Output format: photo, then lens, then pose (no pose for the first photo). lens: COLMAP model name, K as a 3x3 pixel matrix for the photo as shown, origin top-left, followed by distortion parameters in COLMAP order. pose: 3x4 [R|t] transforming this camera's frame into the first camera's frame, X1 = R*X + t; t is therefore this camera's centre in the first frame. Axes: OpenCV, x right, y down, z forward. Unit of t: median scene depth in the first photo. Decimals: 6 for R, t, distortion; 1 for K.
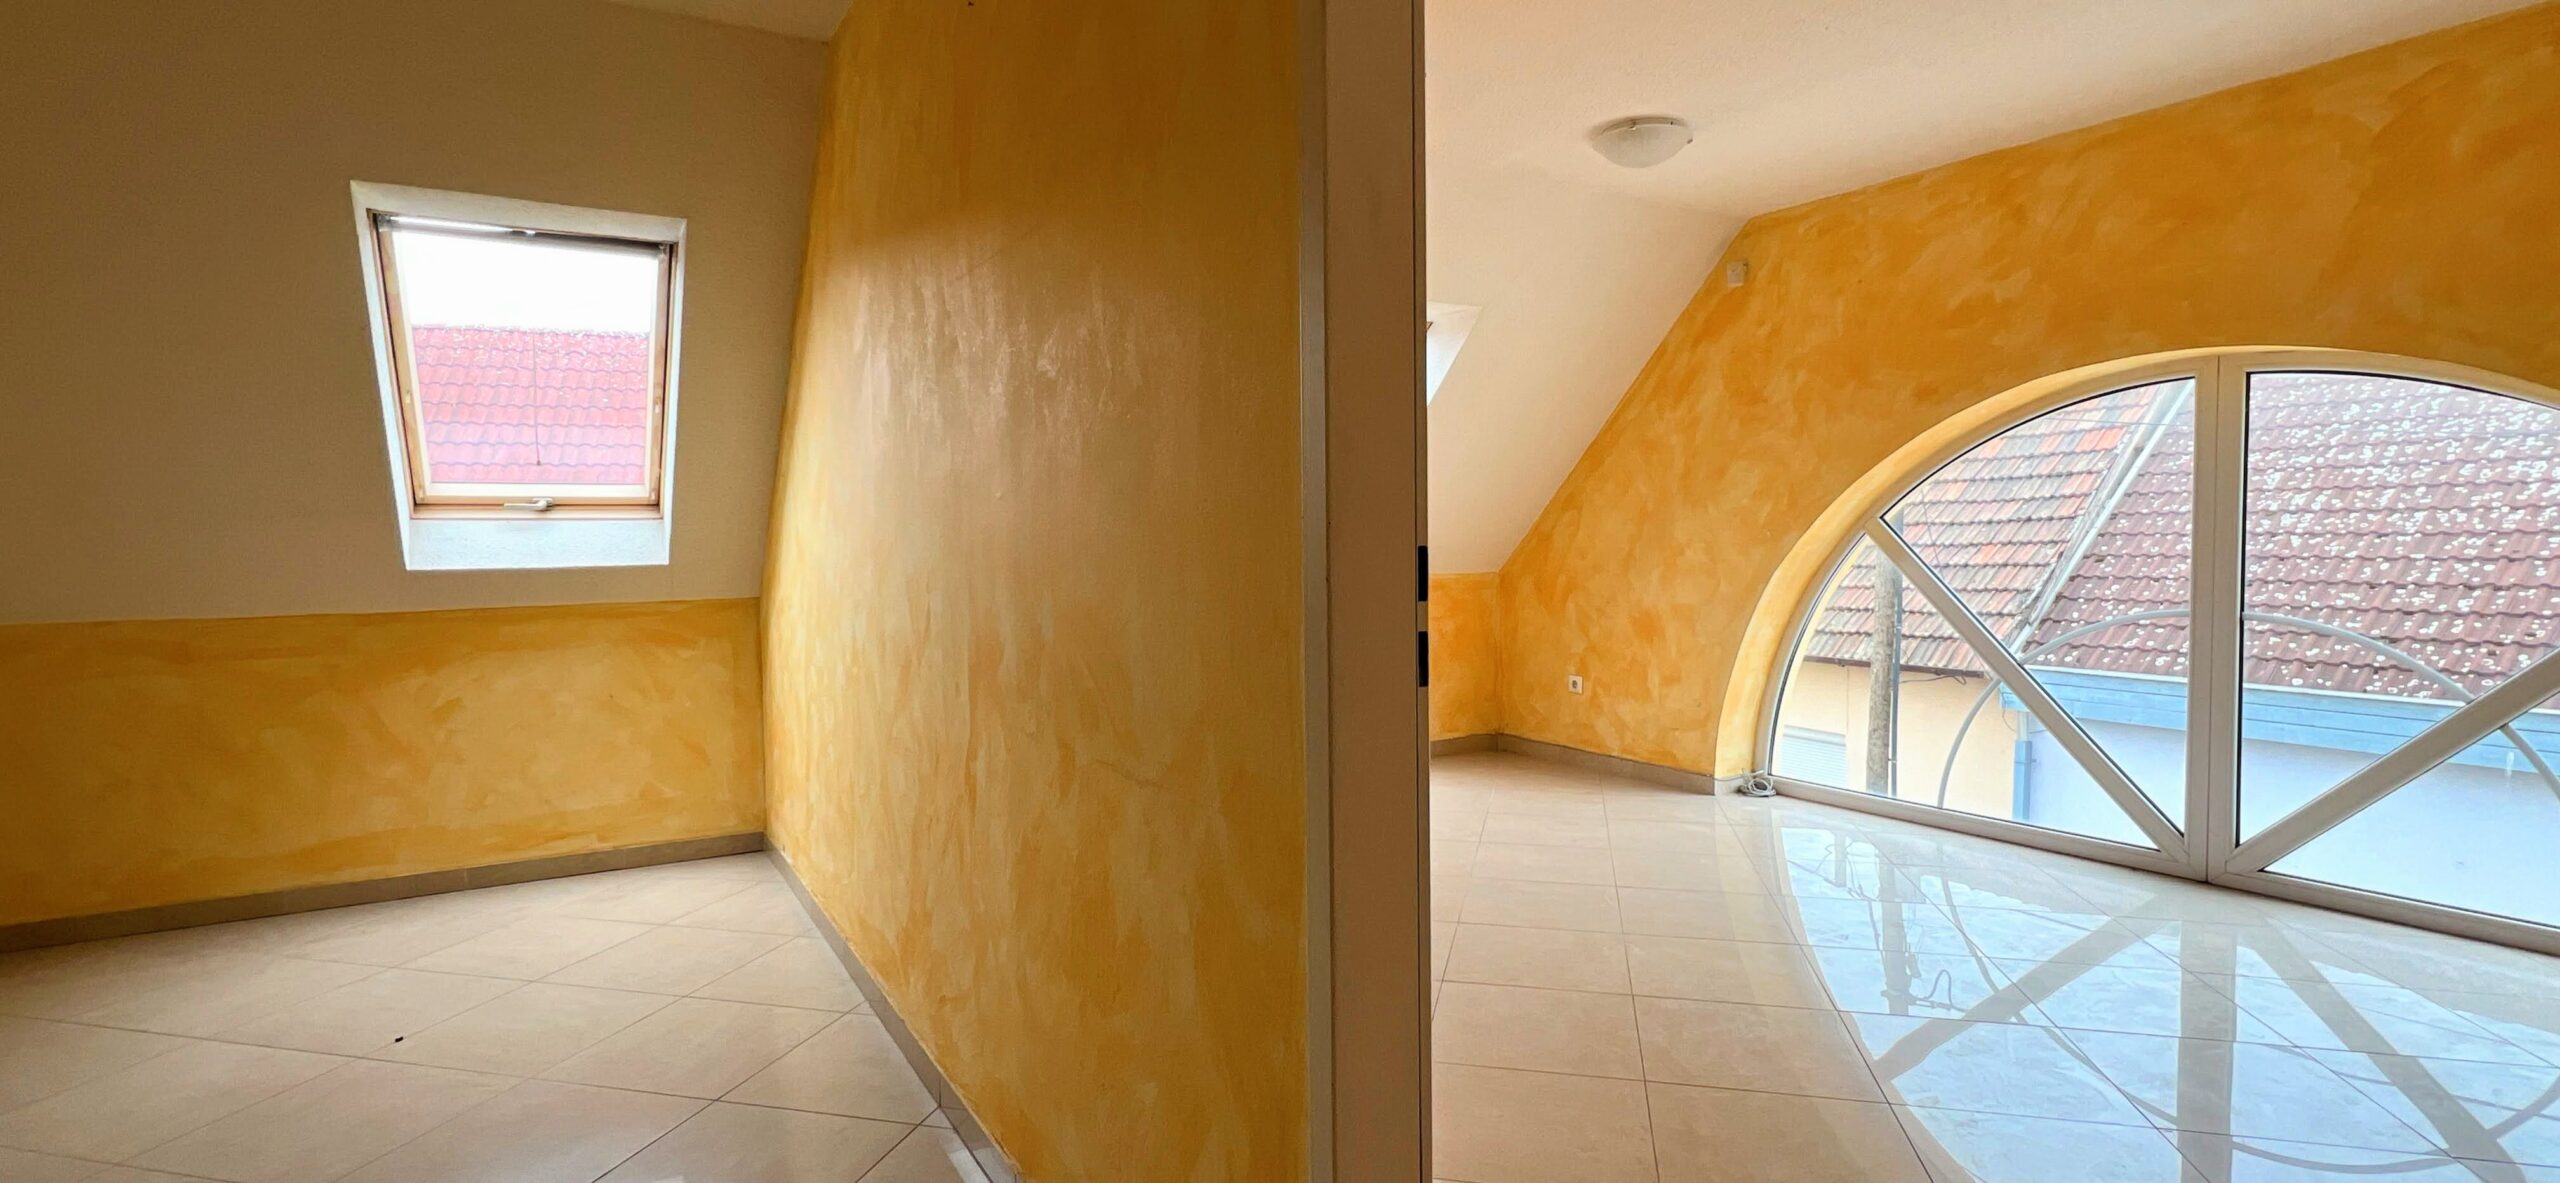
lens RADIAL K [[1189.2, 0, 1277.1], [0, 1189.2, 581.7], [0, 0, 1]] dist [-0.002044, -0.000125]
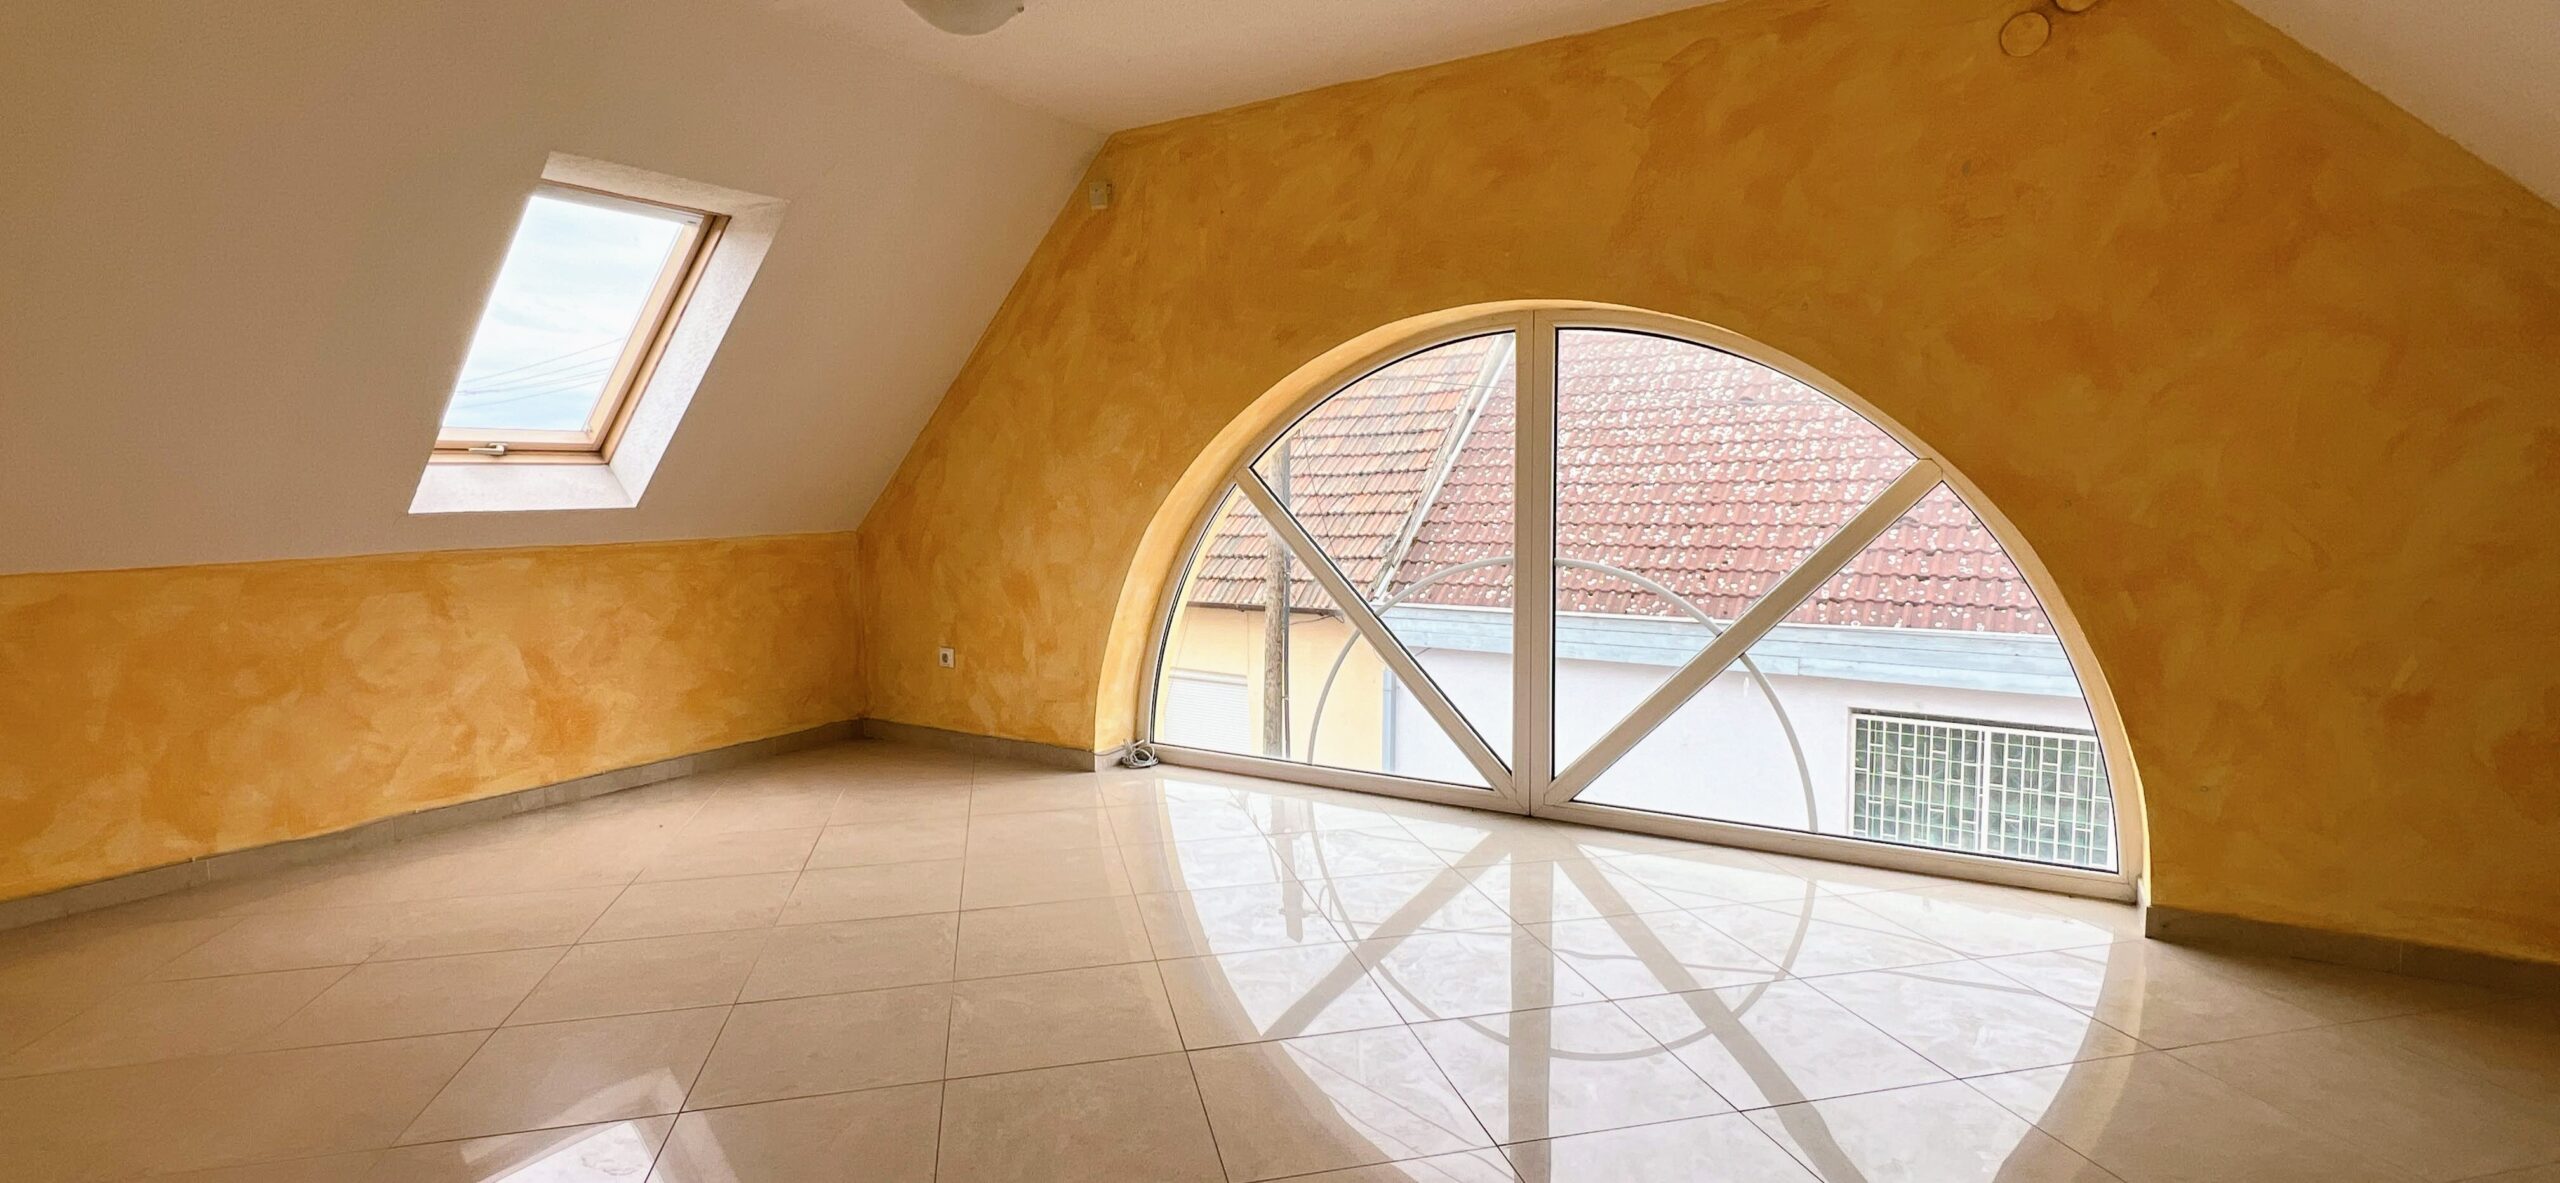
lens RADIAL K [[1189.2, 0, 1277.1], [0, 1189.2, 581.7], [0, 0, 1]] dist [-0.002044, -0.000125]
pose [[0.893918, -0.038753, 0.446553, 0.080539], [0.020774, 0.998767, 0.045090, -0.004065], [-0.447750, -0.031030, 0.893620, 0.110577]]
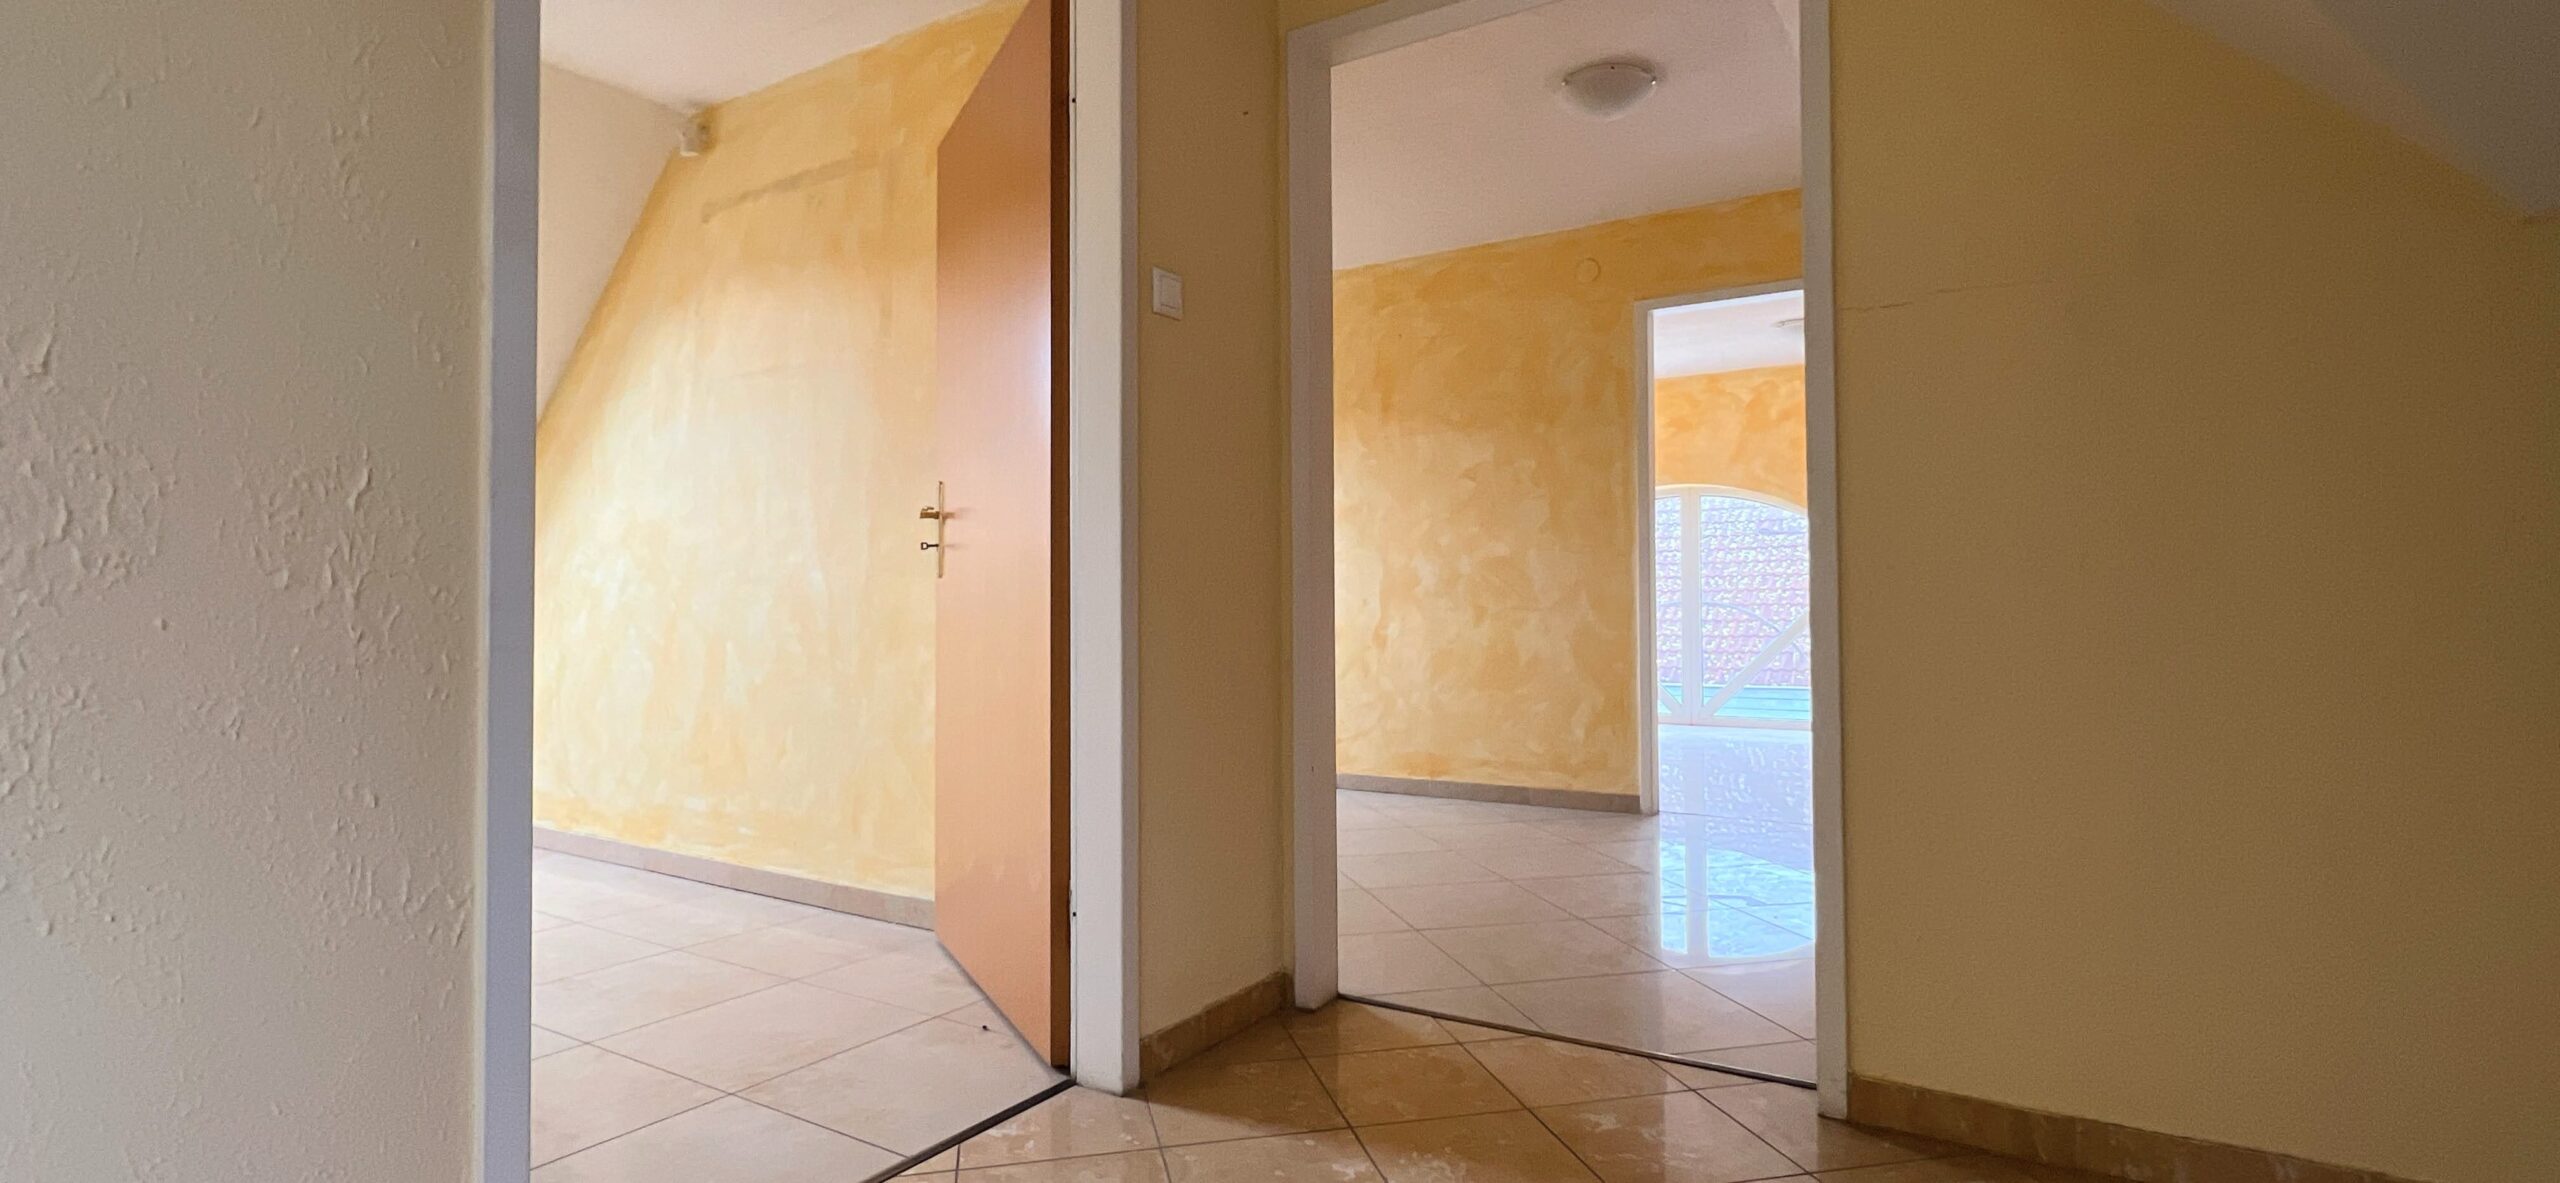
lens RADIAL K [[1189.2, 0, 1277.1], [0, 1189.2, 581.7], [0, 0, 1]] dist [-0.002044, -0.000125]
pose [[0.894338, 0.015546, 0.447122, -0.602459], [0.014174, 0.997910, -0.063049, 0.078931], [-0.447168, 0.062724, 0.892248, -0.430502]]
